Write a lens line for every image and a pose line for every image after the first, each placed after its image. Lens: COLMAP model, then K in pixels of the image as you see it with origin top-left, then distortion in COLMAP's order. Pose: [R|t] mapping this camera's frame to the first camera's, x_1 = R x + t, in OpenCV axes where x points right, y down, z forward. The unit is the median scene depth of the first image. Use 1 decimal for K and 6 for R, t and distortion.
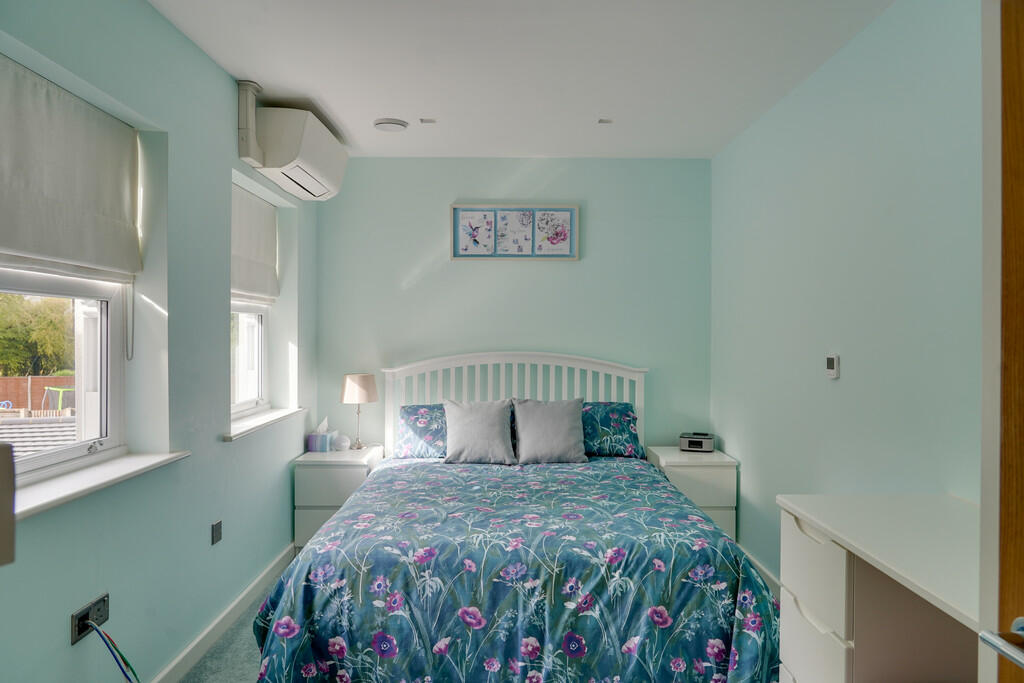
lens RADIAL K [[692.6, 0, 512.9], [0, 692.6, 339.7], [0, 0, 1]] dist [-0.010829, -0.000106]
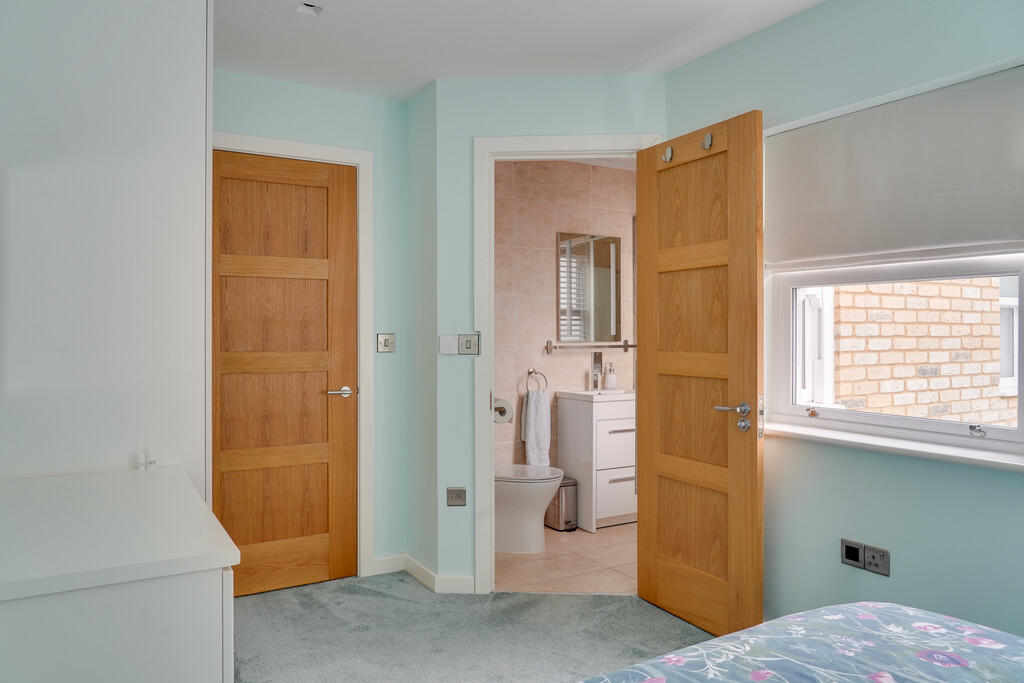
lens RADIAL K [[692.6, 0, 511.3], [0, 692.6, 339.0], [0, 0, 1]] dist [-0.010829, -0.000106]
pose [[-0.859938, 0.003062, -0.510389, 0.390876], [-0.004006, 0.999911, 0.012748, 0.019057], [0.510382, 0.013007, -0.859849, 1.341625]]
